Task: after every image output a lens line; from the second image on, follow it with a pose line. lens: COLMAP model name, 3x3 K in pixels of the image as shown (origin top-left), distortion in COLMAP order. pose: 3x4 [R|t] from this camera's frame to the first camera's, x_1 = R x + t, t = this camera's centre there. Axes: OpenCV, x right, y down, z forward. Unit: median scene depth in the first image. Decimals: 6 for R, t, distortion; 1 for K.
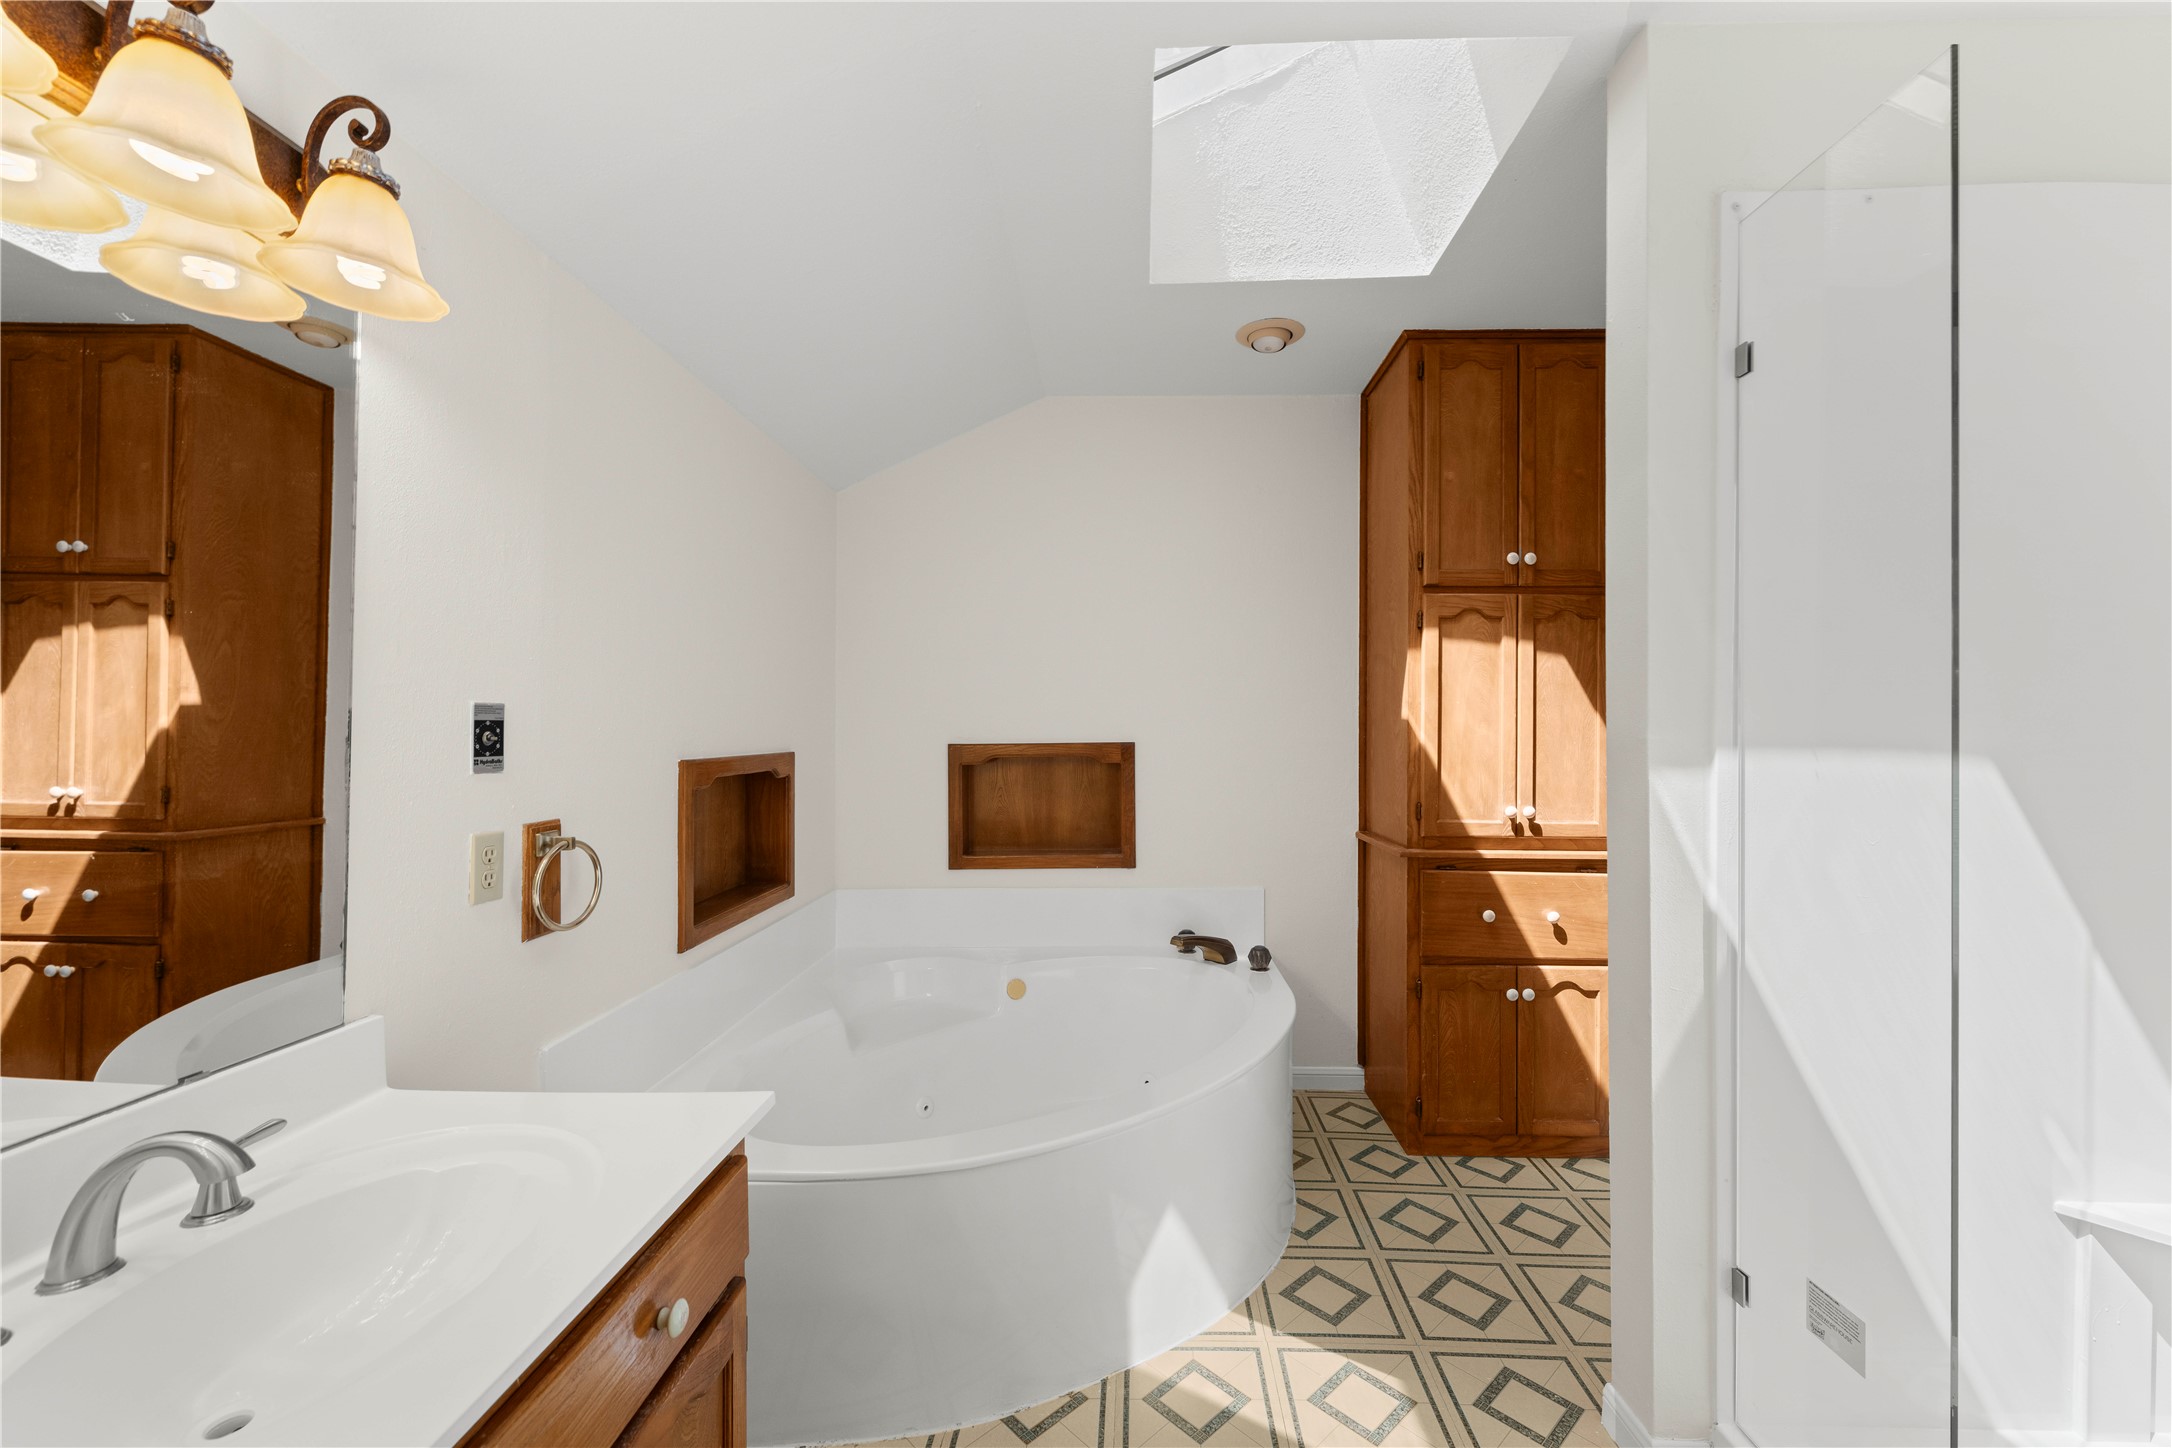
lens RADIAL K [[855.4, 0, 1090.8], [0, 855.4, 723.9], [0, 0, 1]] dist [-0.006707, 0.000555]
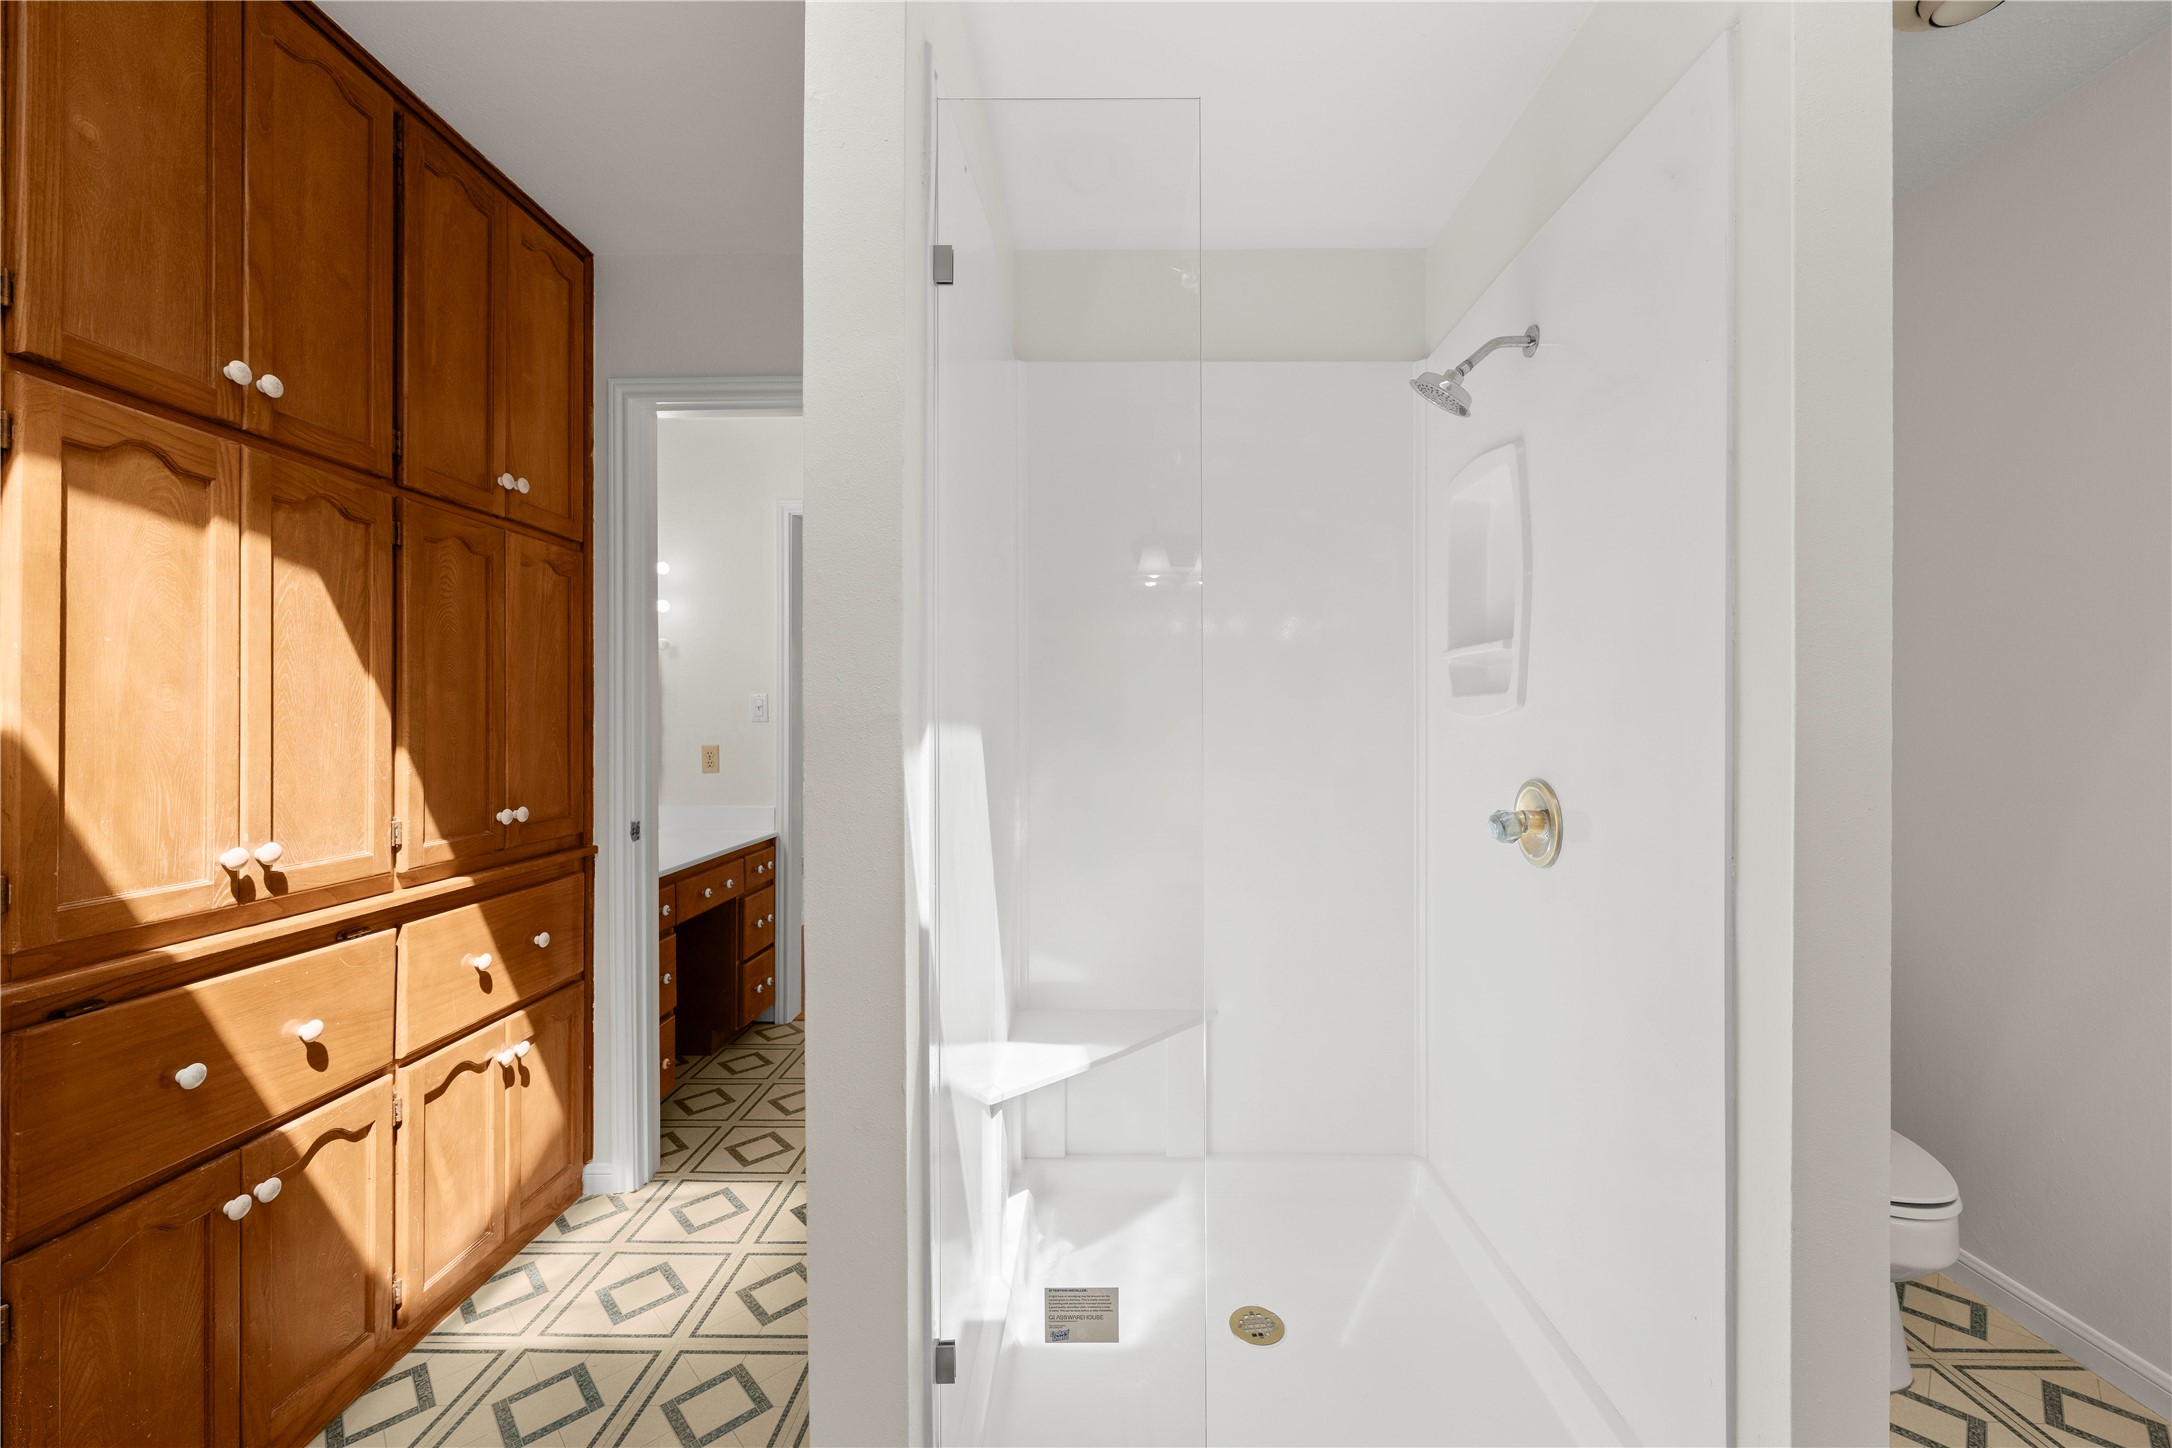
lens RADIAL K [[855.4, 0, 1089.4], [0, 855.4, 716.7], [0, 0, 1]] dist [-0.006707, 0.000555]
pose [[-0.039237, -0.002181, 0.999228, -0.044625], [-0.006116, 0.999979, 0.001942, 0.012420], [-0.999211, -0.006035, -0.039250, 0.497643]]
